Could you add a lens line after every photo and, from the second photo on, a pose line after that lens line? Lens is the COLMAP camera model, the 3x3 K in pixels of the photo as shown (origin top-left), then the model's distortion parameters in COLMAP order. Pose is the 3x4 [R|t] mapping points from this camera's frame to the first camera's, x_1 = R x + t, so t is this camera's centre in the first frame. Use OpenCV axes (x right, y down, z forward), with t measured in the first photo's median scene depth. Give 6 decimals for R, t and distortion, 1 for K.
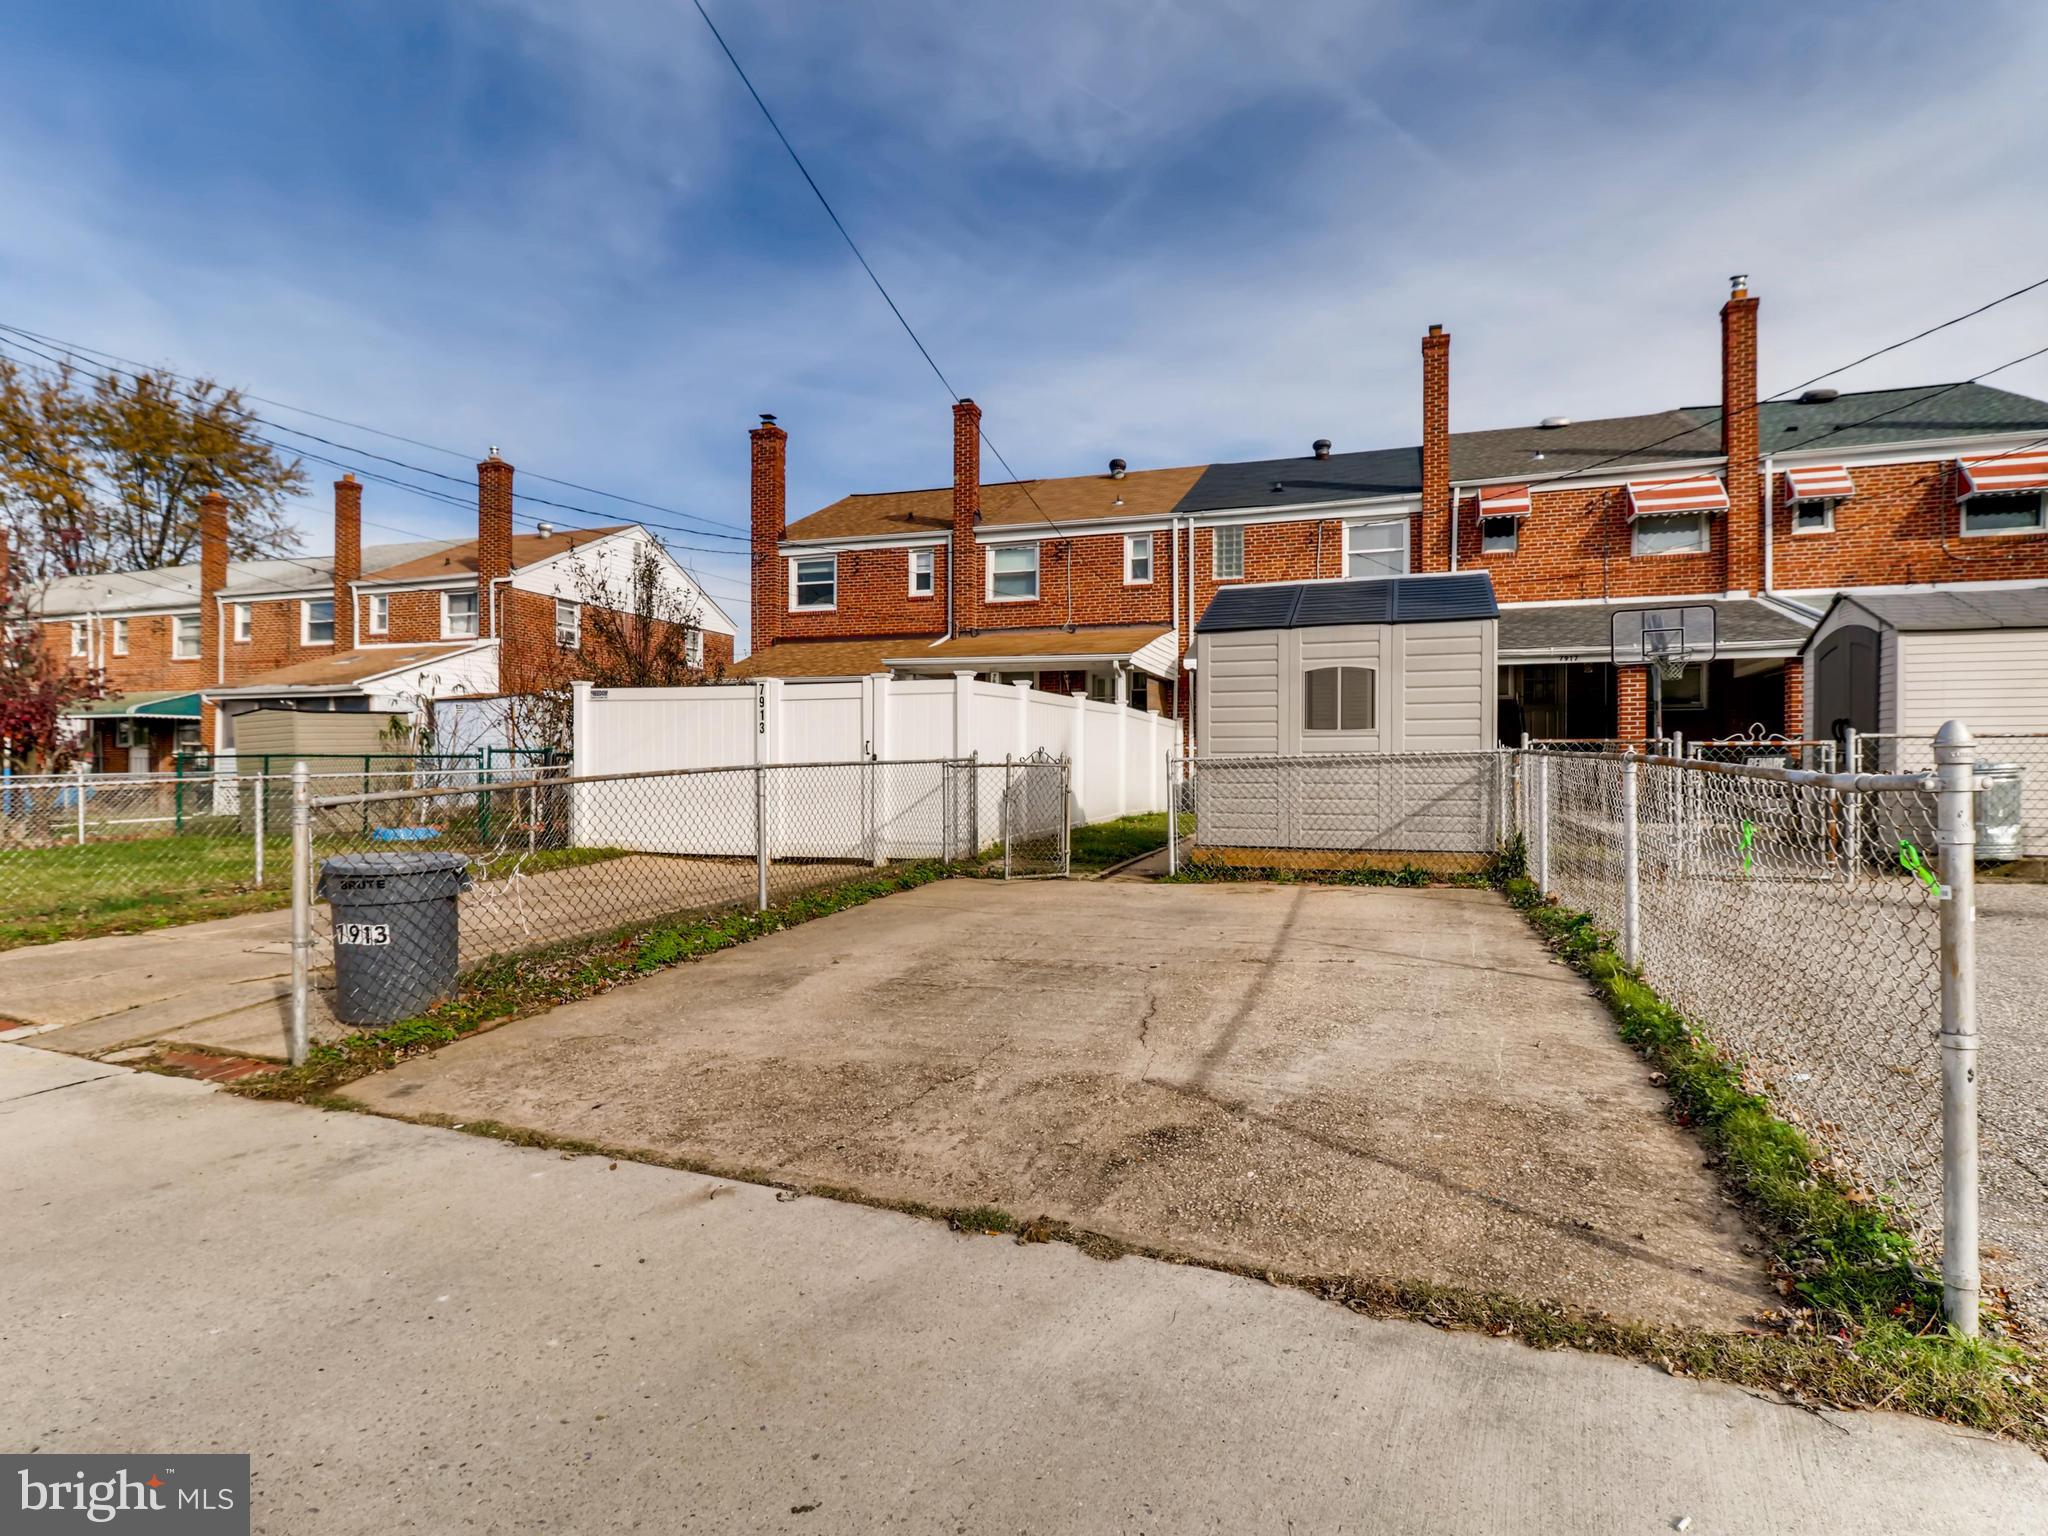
lens RADIAL K [[1053.4, 0, 1024.0], [0, 1053.4, 768.0], [0, 0, 1]] dist [0.005173, 0.000501]
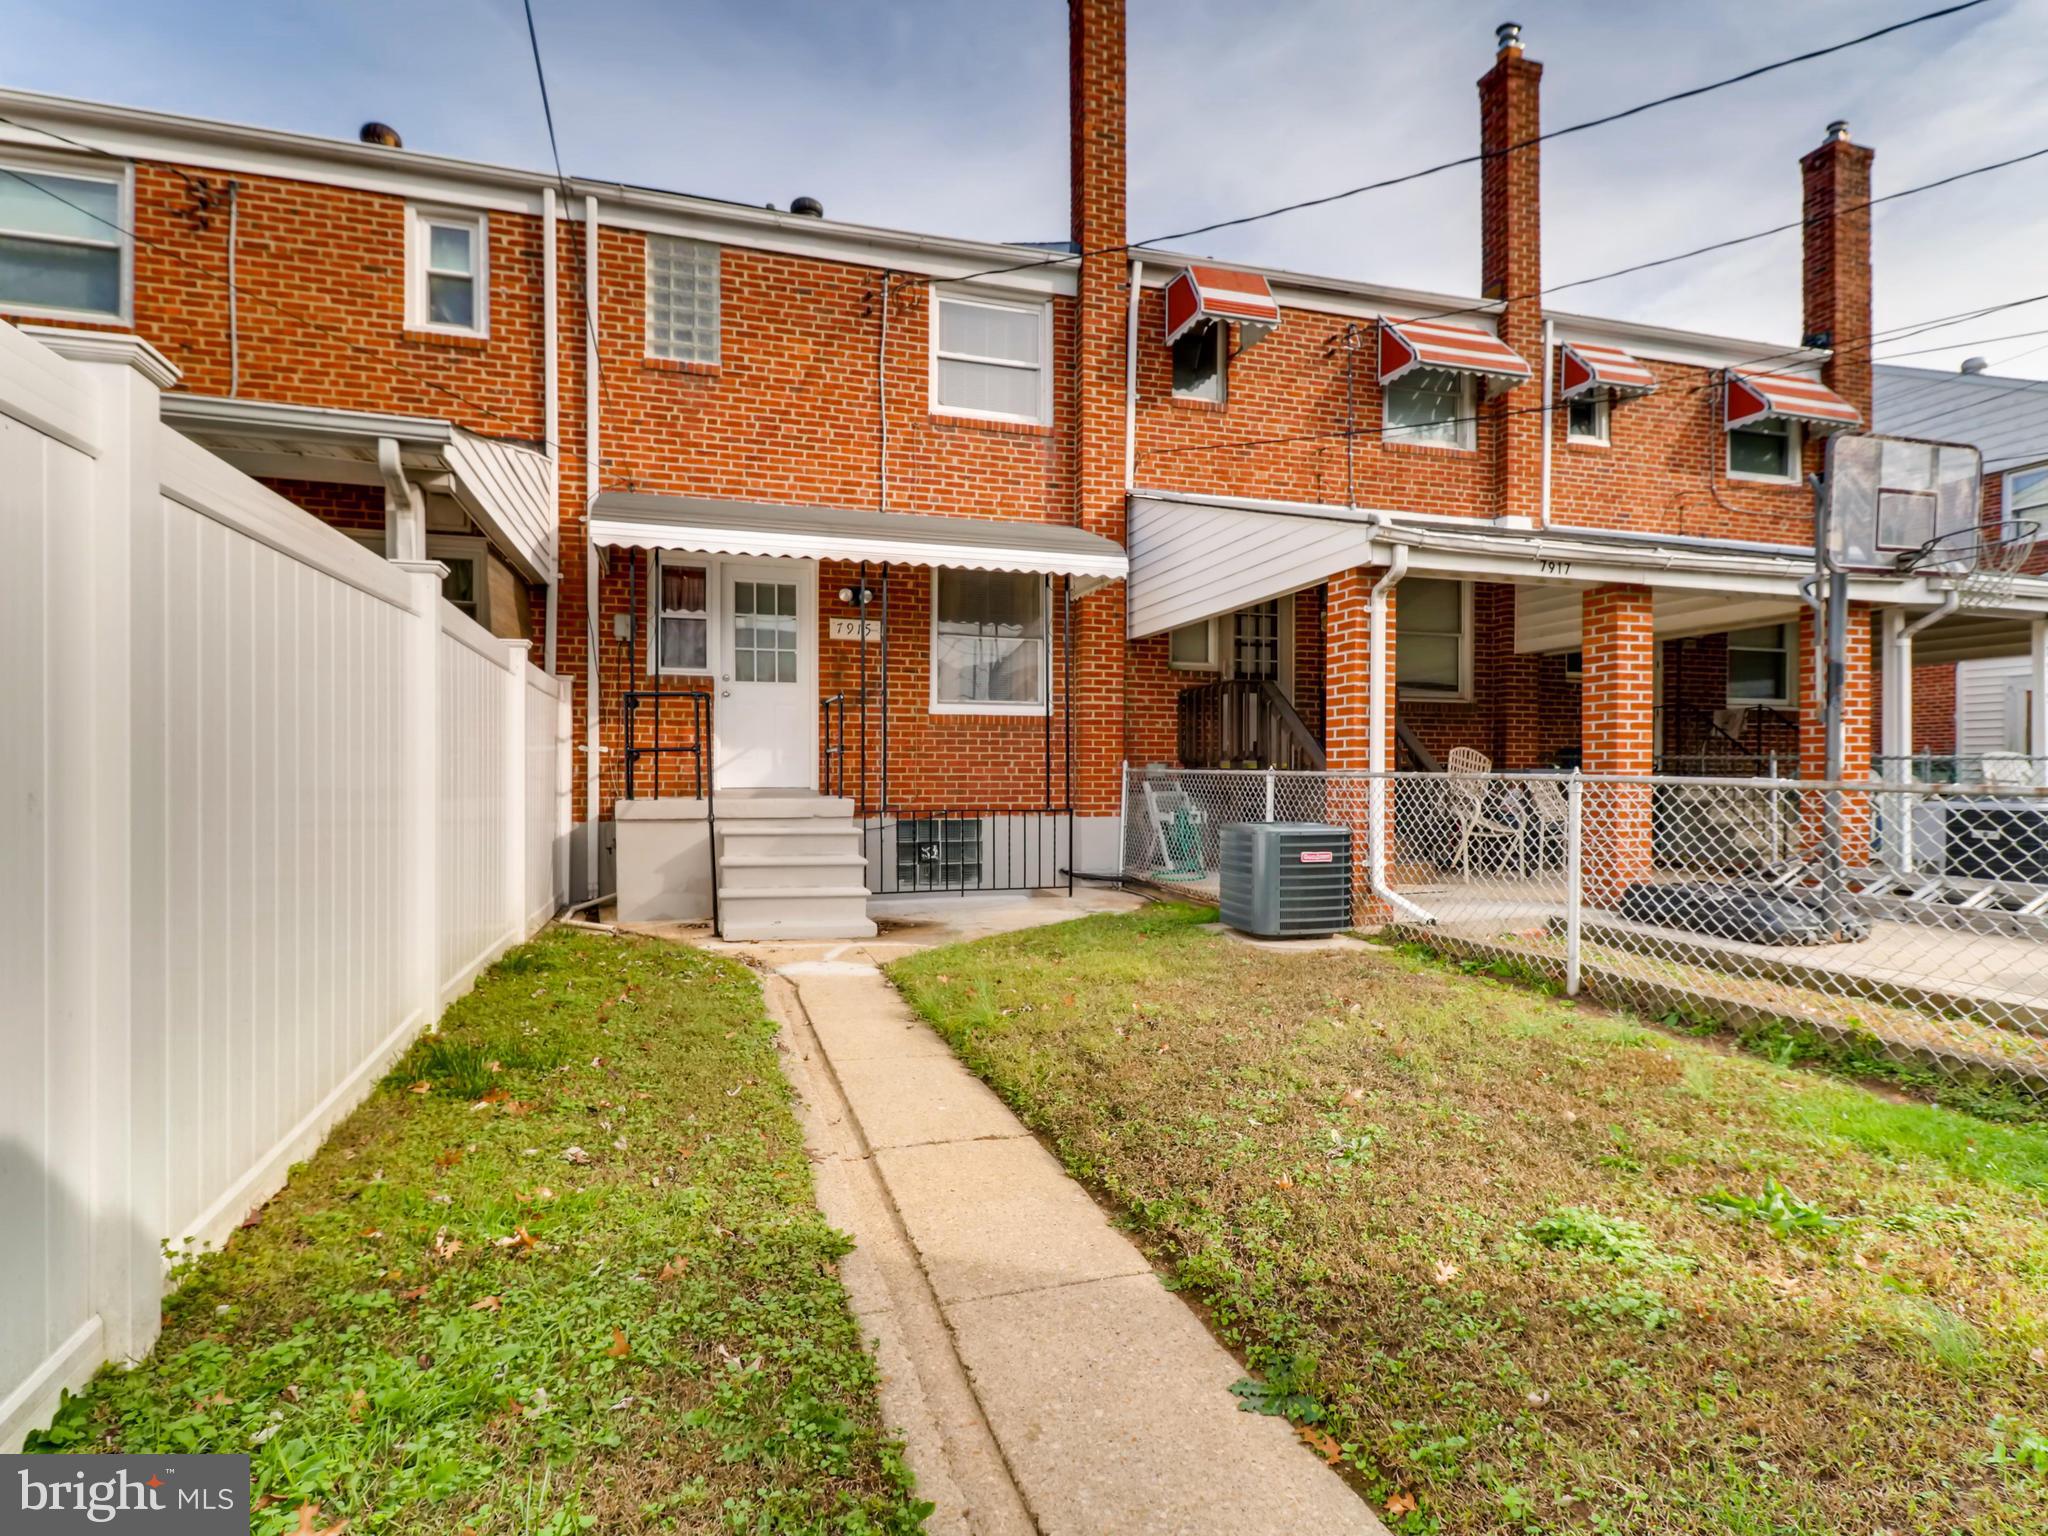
lens RADIAL K [[1088.5, 0, 1024.0], [0, 1088.5, 768.0], [0, 0, 1]] dist [0.046289, -0.024554]
pose [[0.810957, 0.008373, 0.585046, 0.043771], [-0.006636, 0.999965, -0.005113, -0.010164], [-0.585068, 0.000264, 0.810984, 0.550047]]
